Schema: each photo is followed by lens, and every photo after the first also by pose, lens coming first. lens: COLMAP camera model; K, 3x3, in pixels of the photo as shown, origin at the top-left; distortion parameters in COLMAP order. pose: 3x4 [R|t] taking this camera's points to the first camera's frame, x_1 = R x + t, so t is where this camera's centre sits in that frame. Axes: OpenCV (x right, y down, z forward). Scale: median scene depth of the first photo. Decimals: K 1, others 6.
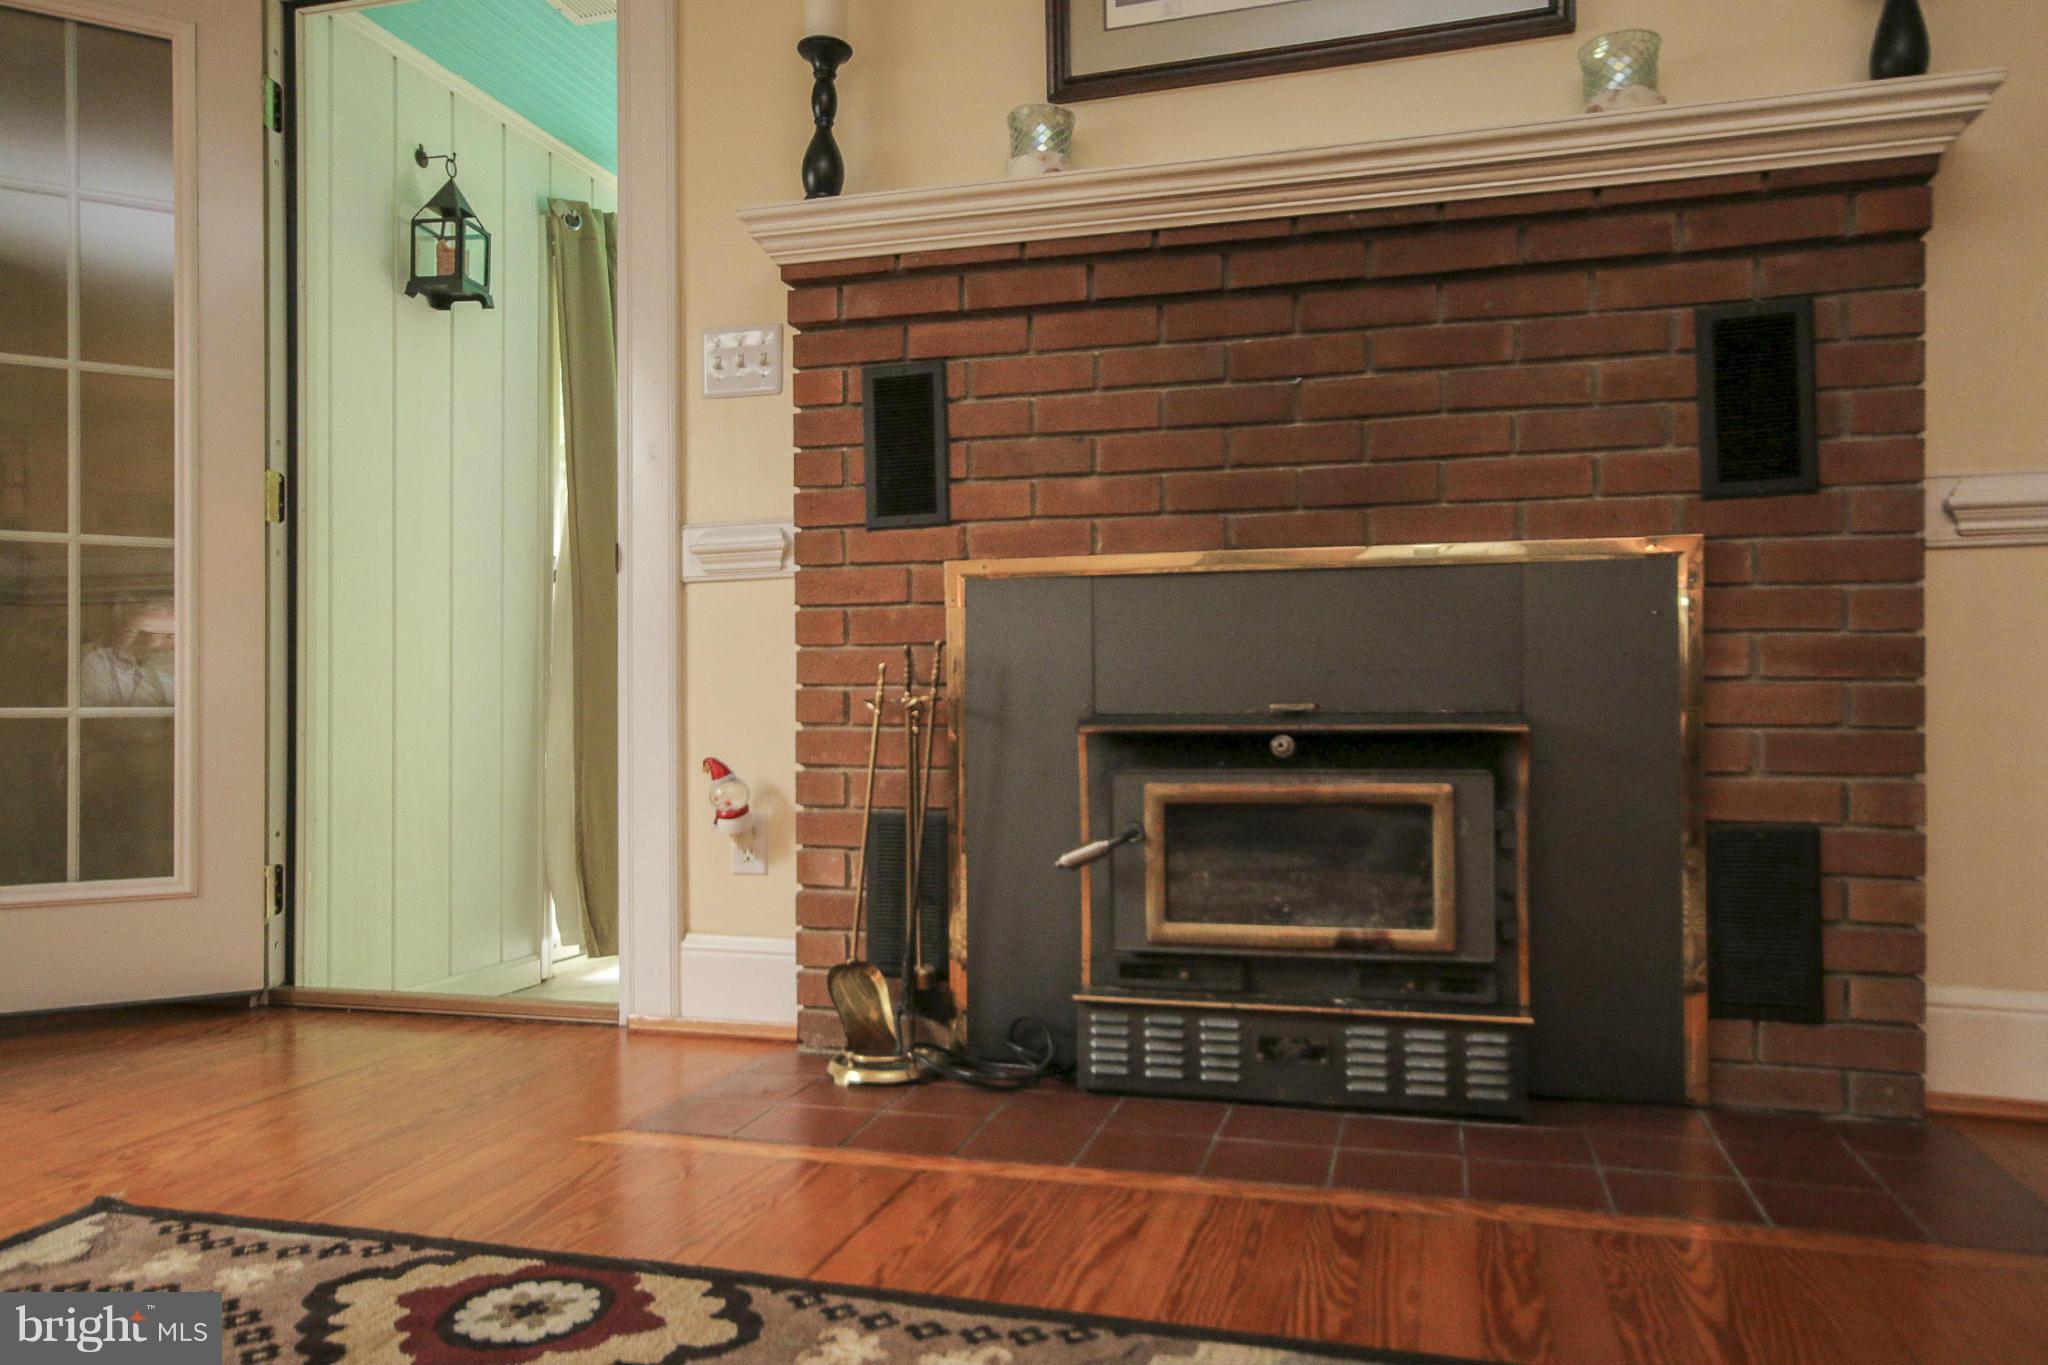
lens RADIAL K [[1414.6, 0, 1016.5], [0, 1414.6, 710.8], [0, 0, 1]] dist [0.000985, 0.001884]
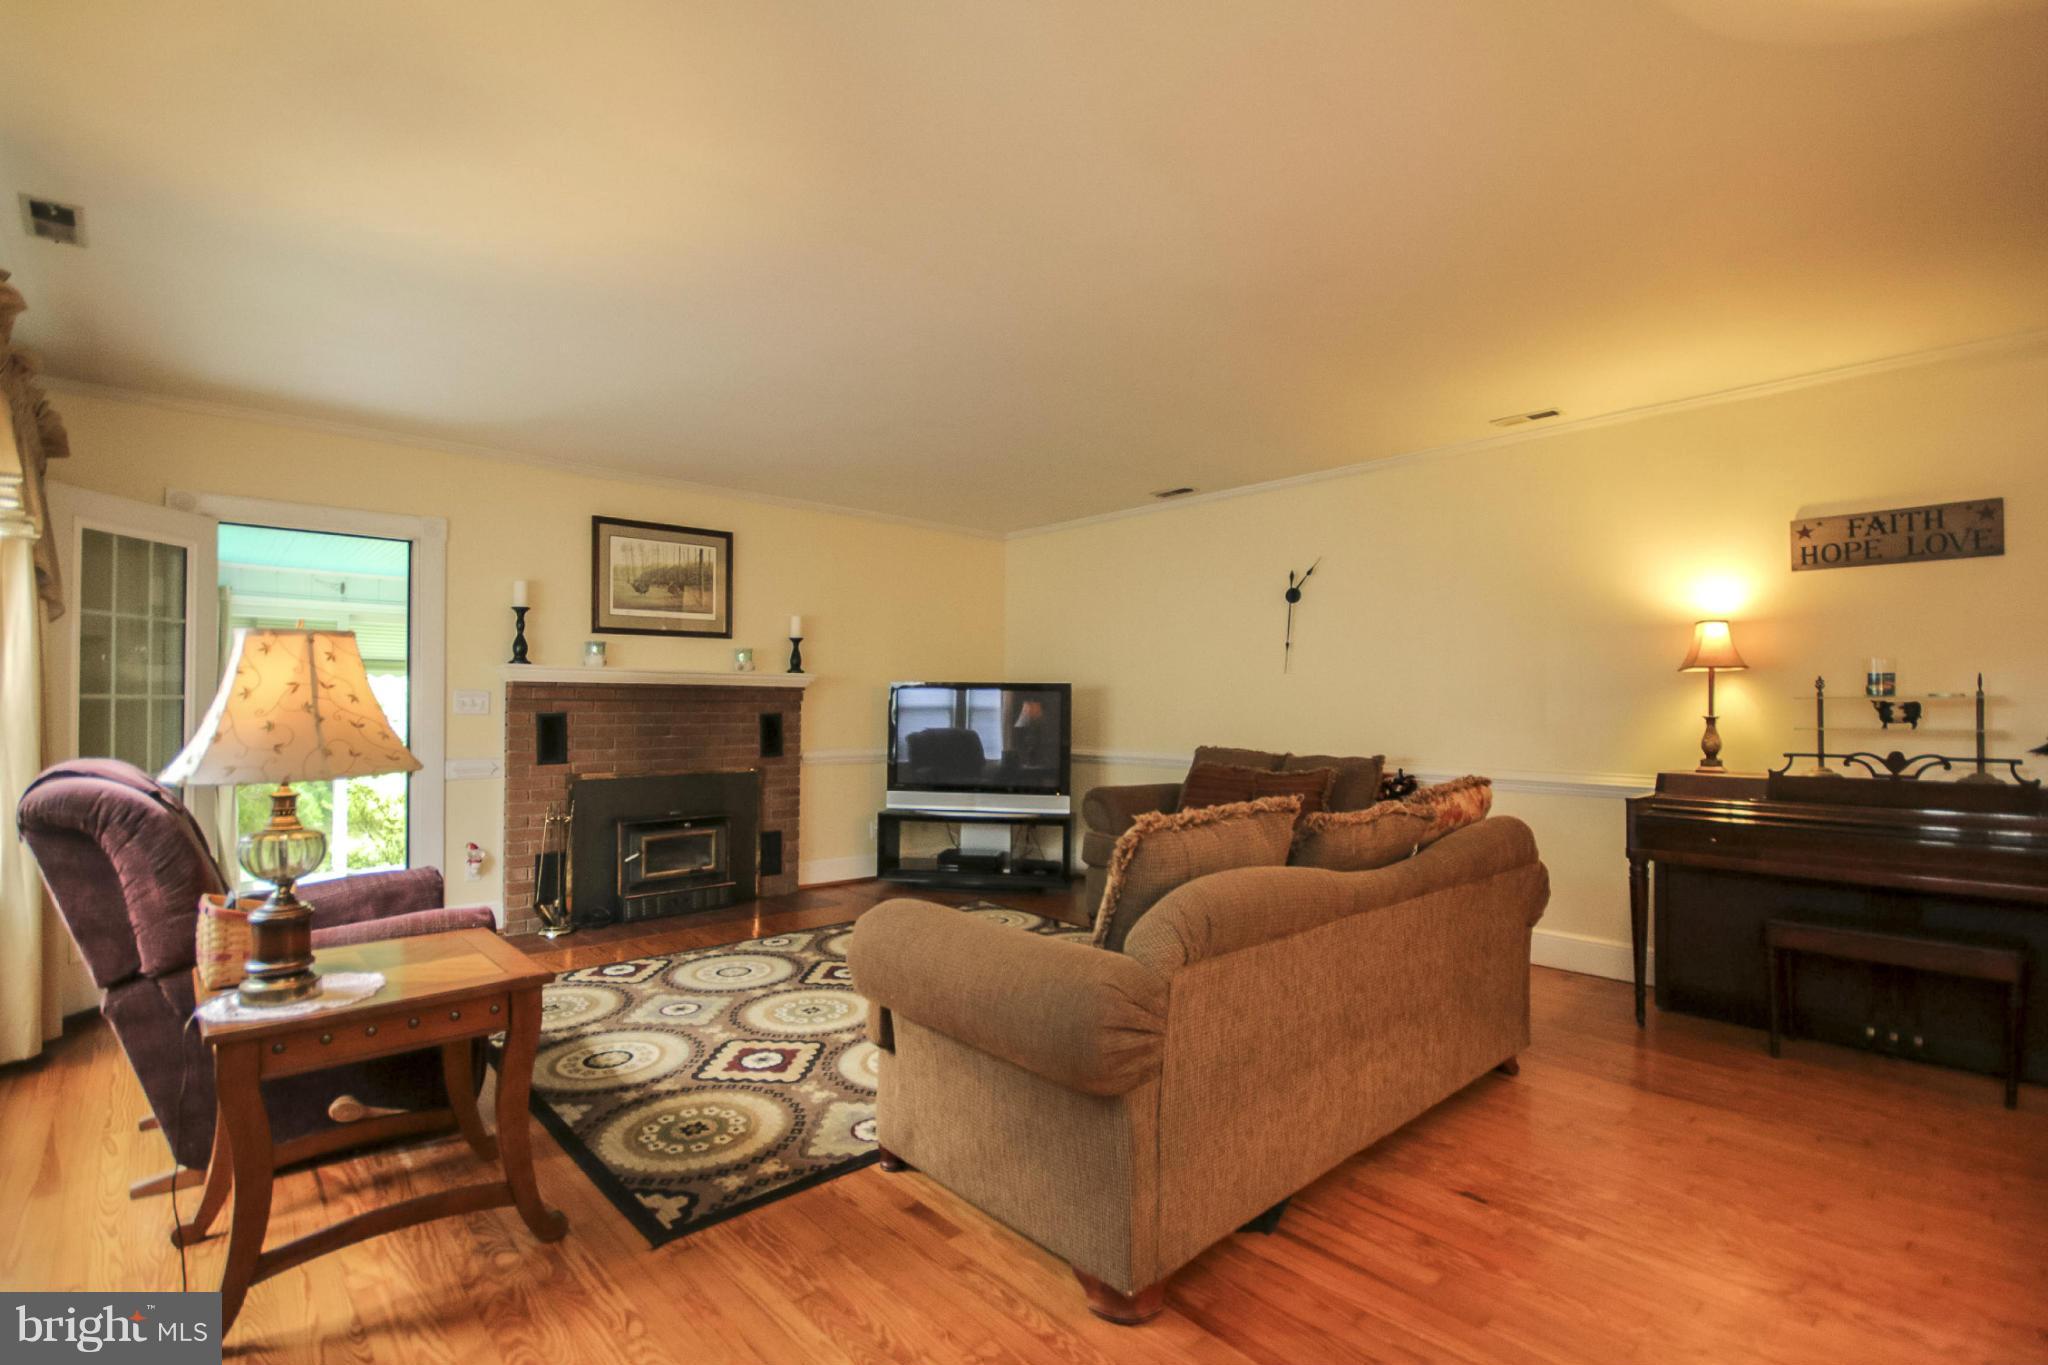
lens RADIAL K [[945.8, 0, 1023.9], [0, 945.8, 690.9], [0, 0, 1]] dist [0.000208, 0.000226]
pose [[0.524989, 0.017128, 0.850937, -1.532033], [-0.009626, 0.999853, -0.014187, -0.313937], [-0.851055, -0.000743, 0.525076, -1.188938]]
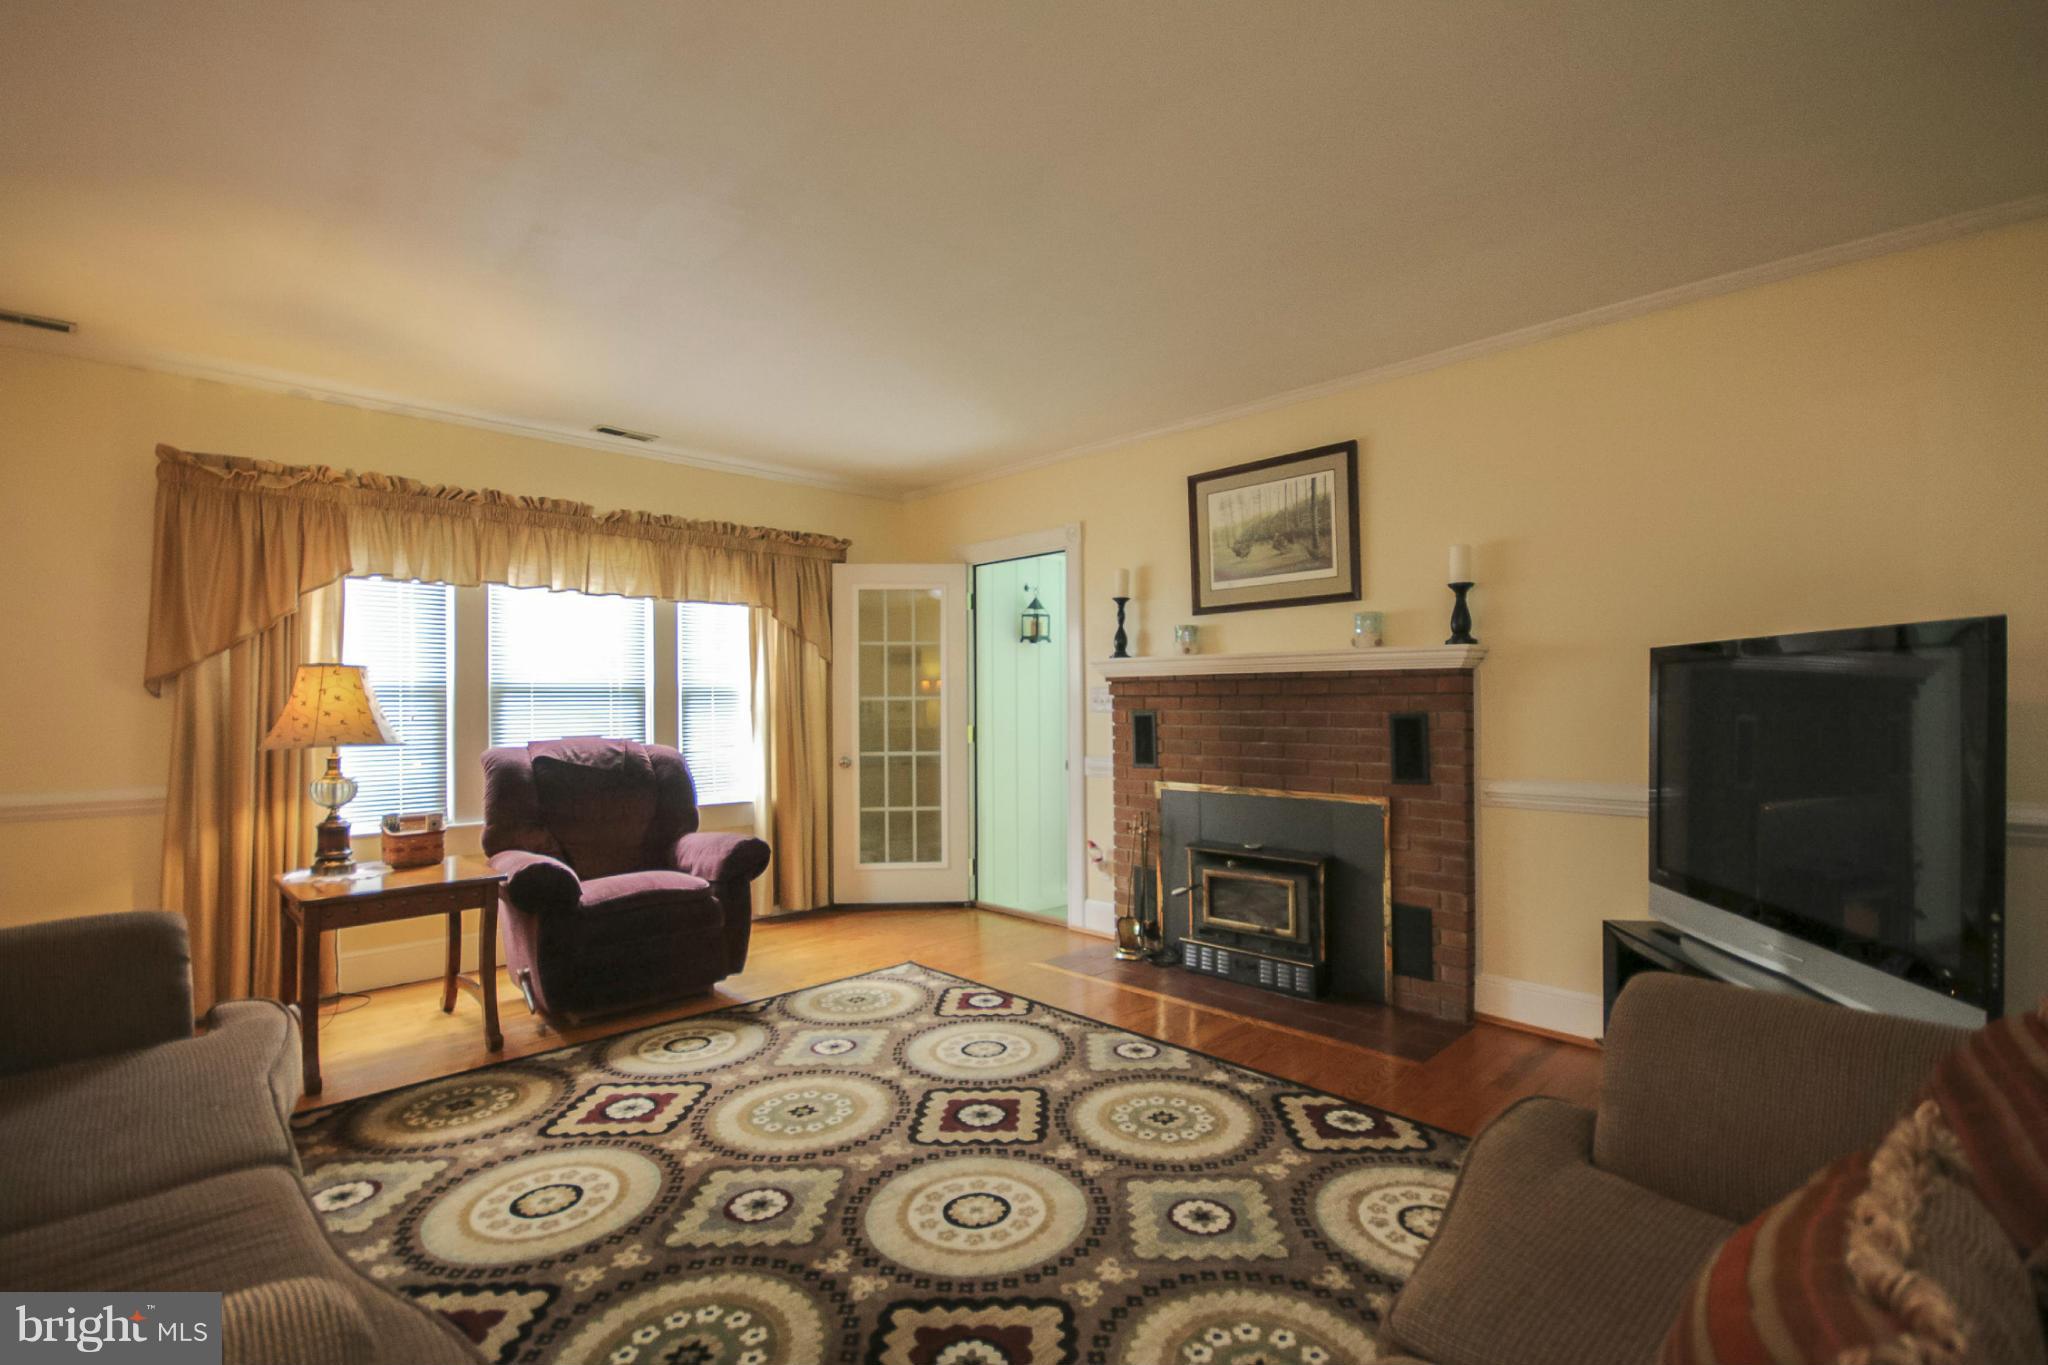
lens RADIAL K [[945.8, 0, 1023.9], [0, 945.8, 690.9], [0, 0, 1]] dist [0.000208, 0.000226]
pose [[0.870212, -0.008744, -0.492599, 0.750644], [0.006515, 0.999959, -0.006241, -0.314007], [0.492634, 0.002222, 0.870234, -0.914624]]
